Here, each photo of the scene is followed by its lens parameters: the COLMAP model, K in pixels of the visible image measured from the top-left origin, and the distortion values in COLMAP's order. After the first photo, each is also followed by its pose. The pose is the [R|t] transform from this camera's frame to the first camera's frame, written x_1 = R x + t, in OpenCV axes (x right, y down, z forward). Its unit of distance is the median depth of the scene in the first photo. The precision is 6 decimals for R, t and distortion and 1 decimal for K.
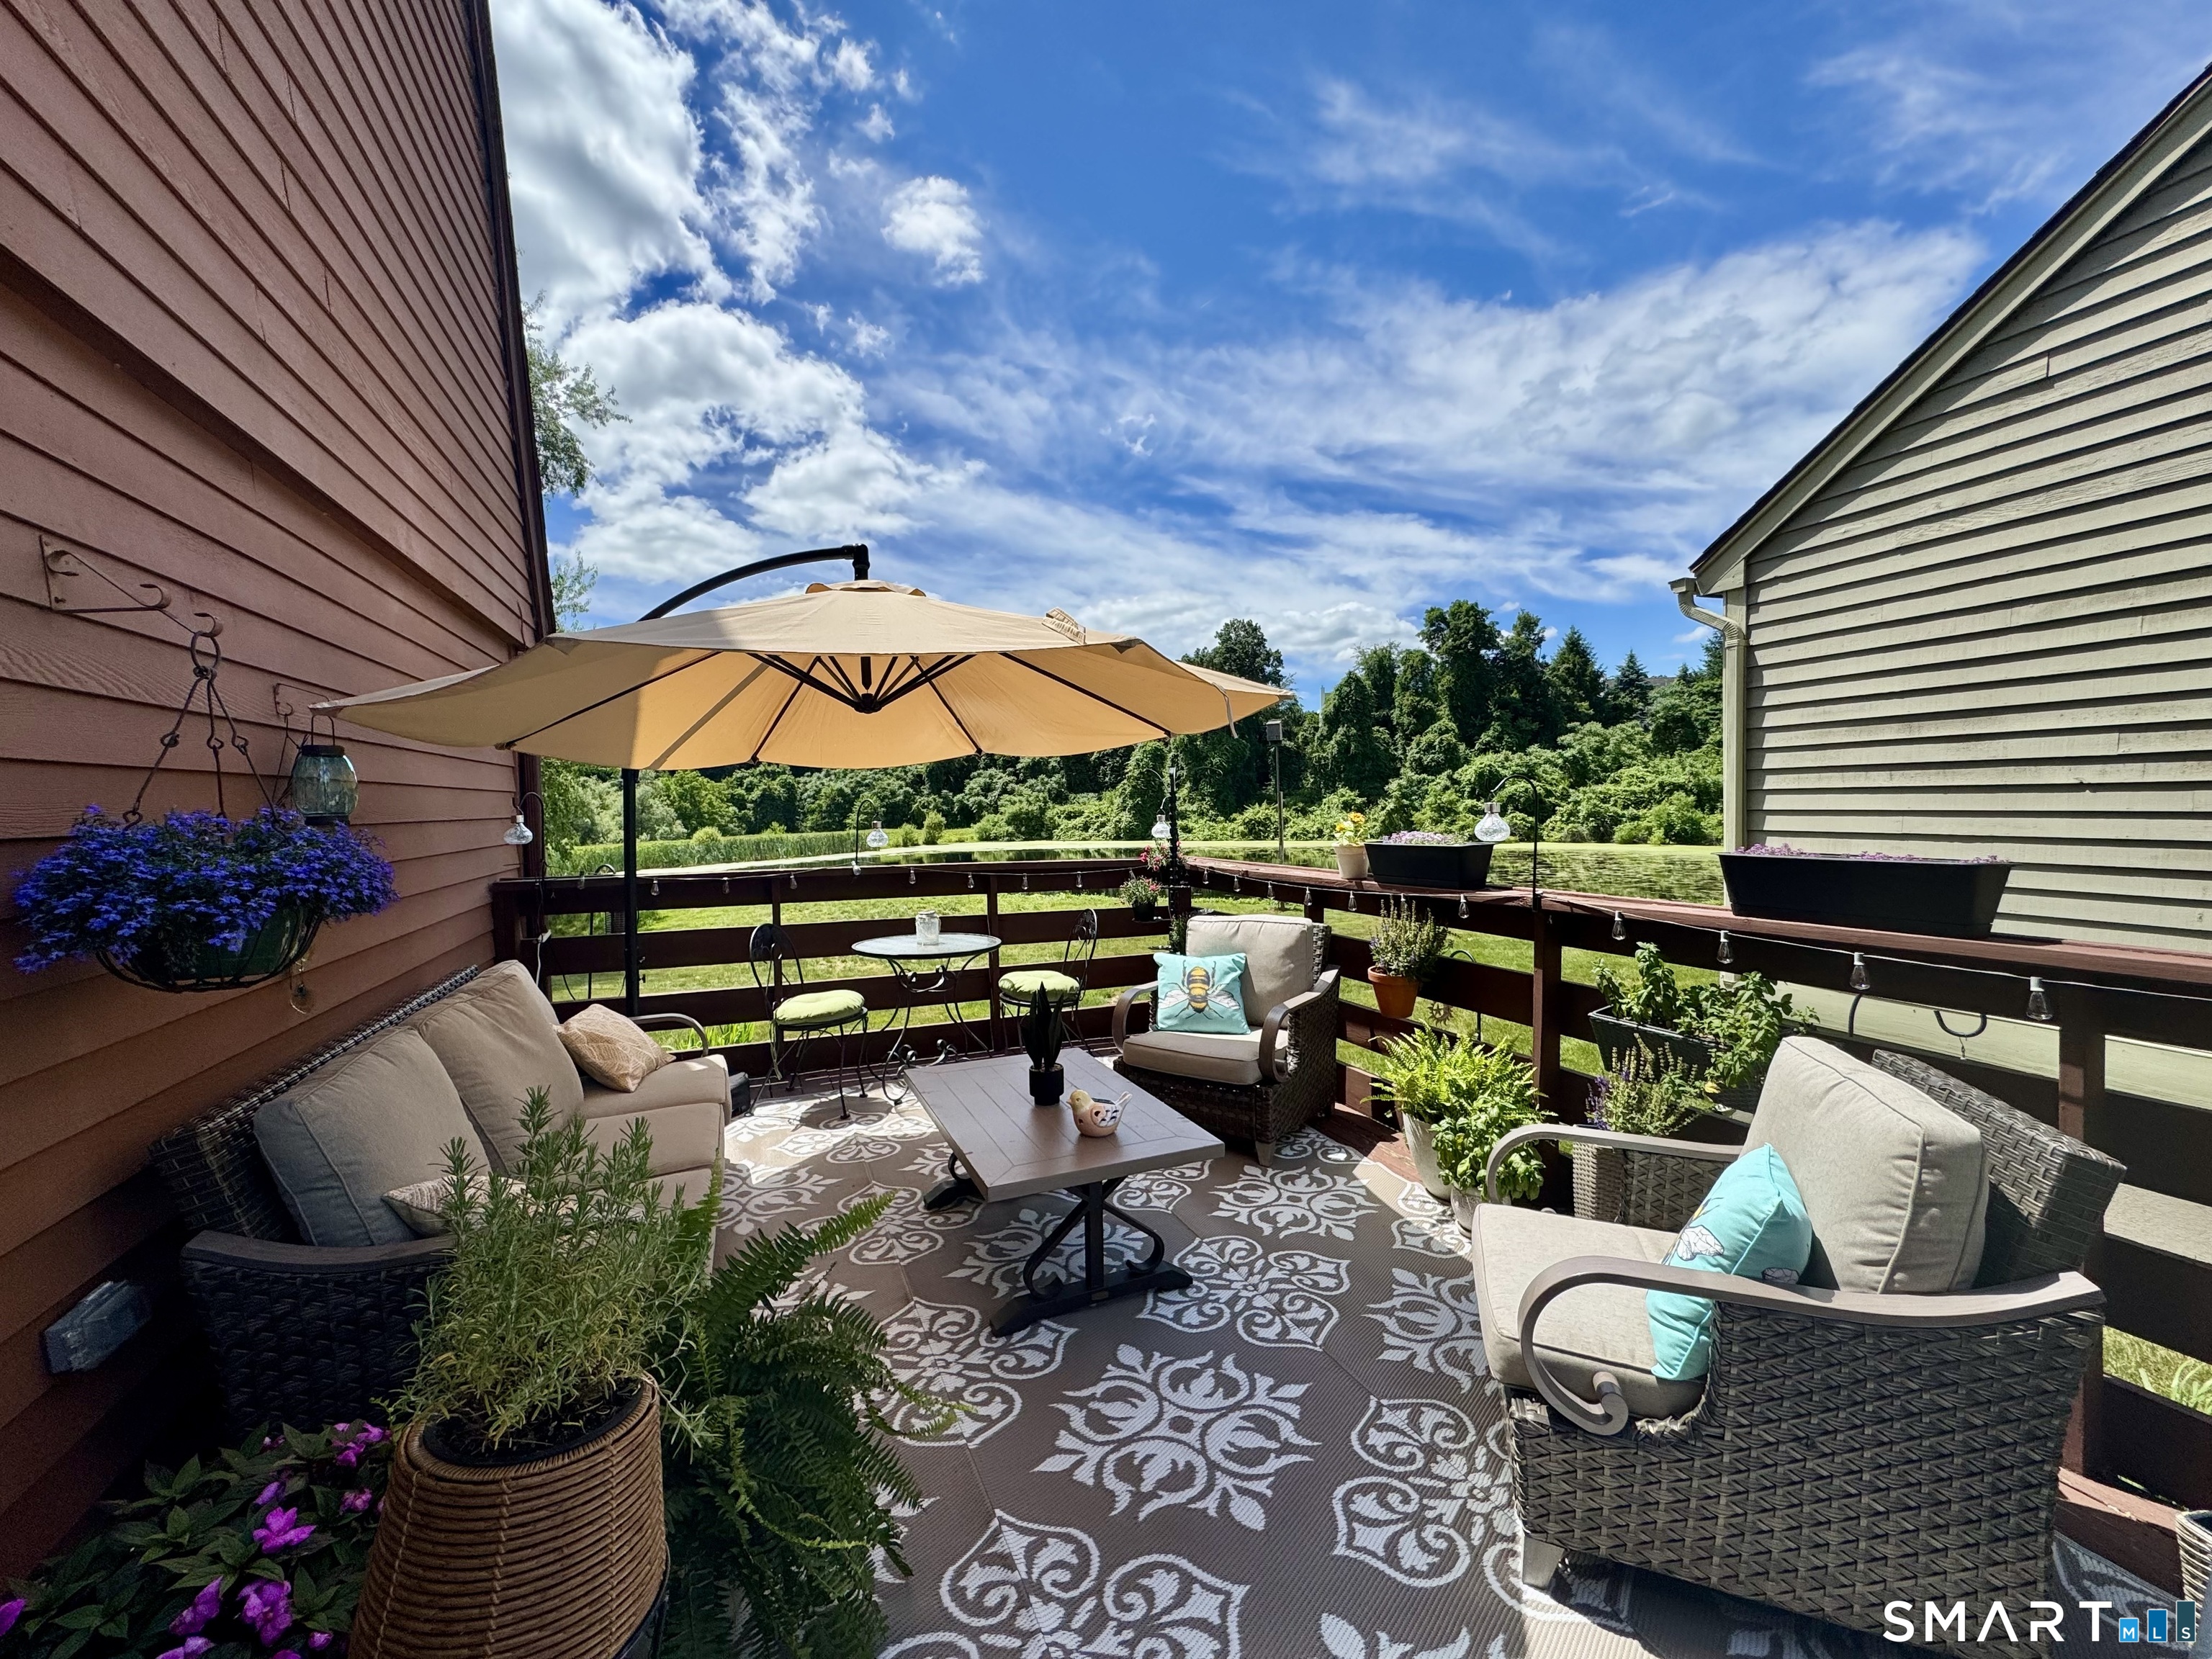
lens RADIAL K [[881.2, 0, 1105.2], [0, 881.2, 825.1], [0, 0, 1]] dist [-0.002269, 0.000652]
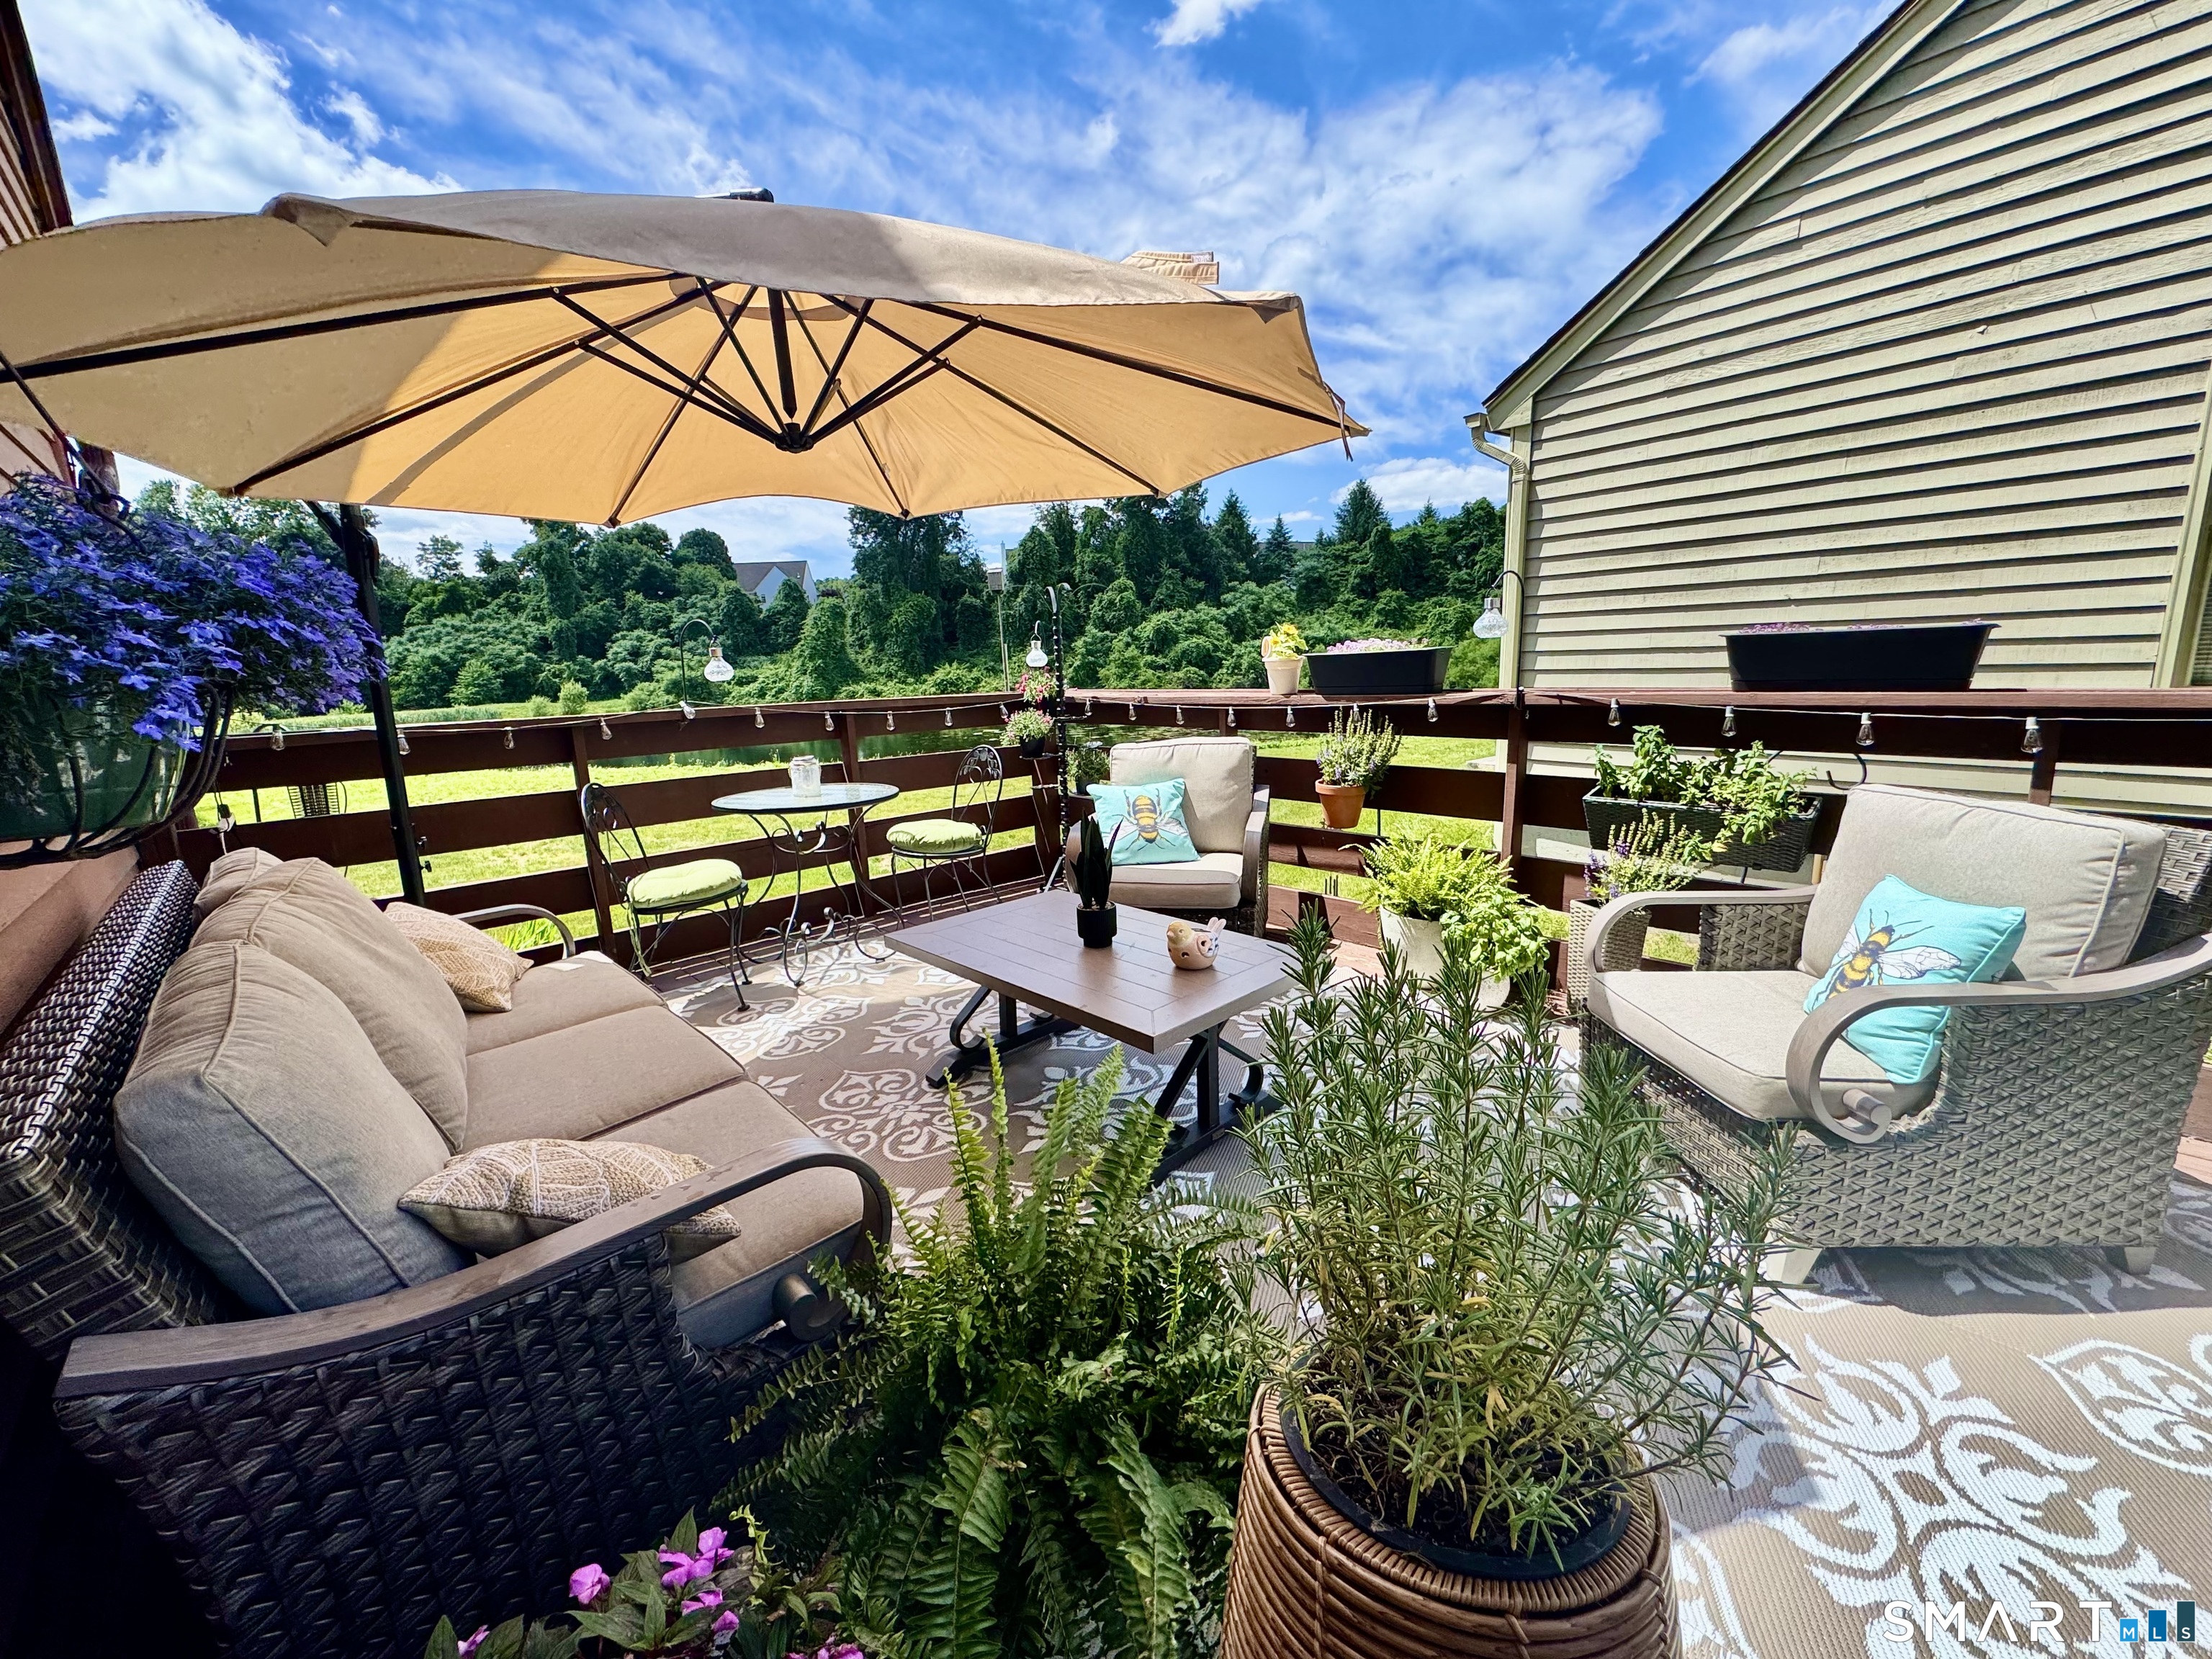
lens RADIAL K [[881.2, 0, 1105.2], [0, 881.2, 825.1], [0, 0, 1]] dist [-0.002269, 0.000652]
pose [[0.936930, -0.082539, 0.339632, -0.182631], [0.029144, 0.986781, 0.159415, 0.031016], [-0.348300, -0.139463, 0.926950, 0.107854]]
